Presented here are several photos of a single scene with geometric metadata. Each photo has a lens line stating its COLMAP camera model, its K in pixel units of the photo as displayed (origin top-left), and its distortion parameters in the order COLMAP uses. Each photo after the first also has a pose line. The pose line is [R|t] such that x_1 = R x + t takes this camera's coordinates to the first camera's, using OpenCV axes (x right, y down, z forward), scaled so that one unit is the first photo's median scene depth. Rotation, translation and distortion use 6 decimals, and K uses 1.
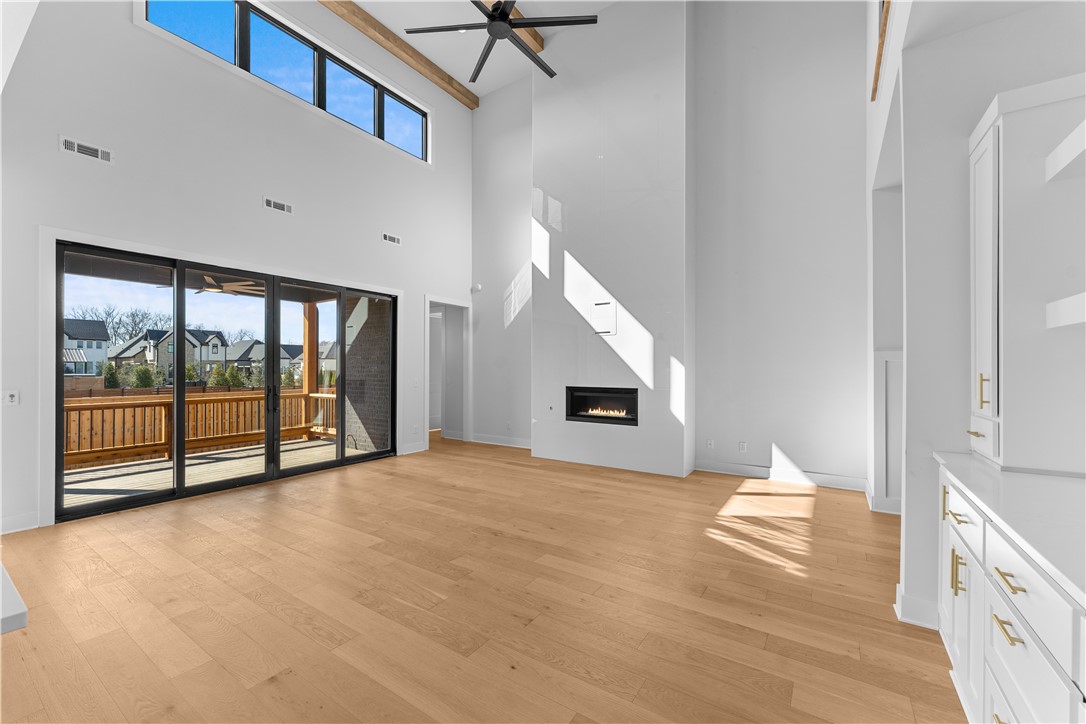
lens RADIAL K [[437.7, 0, 542.8], [0, 437.7, 367.0], [0, 0, 1]] dist [-0.004206, -0.000350]
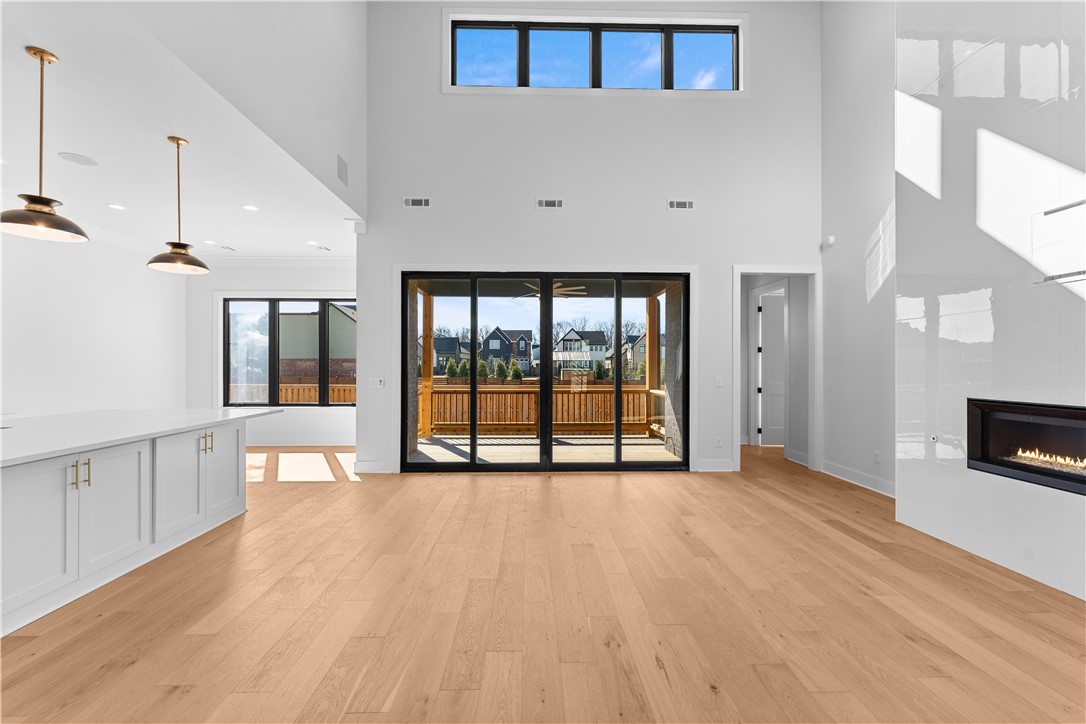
lens RADIAL K [[437.7, 0, 541.6], [0, 437.7, 361.2], [0, 0, 1]] dist [-0.004206, -0.000350]
pose [[0.573706, -0.006705, -0.819034, 0.170820], [0.001250, 0.999972, -0.007311, 0.005394], [0.819060, 0.003170, 0.573699, 0.312346]]
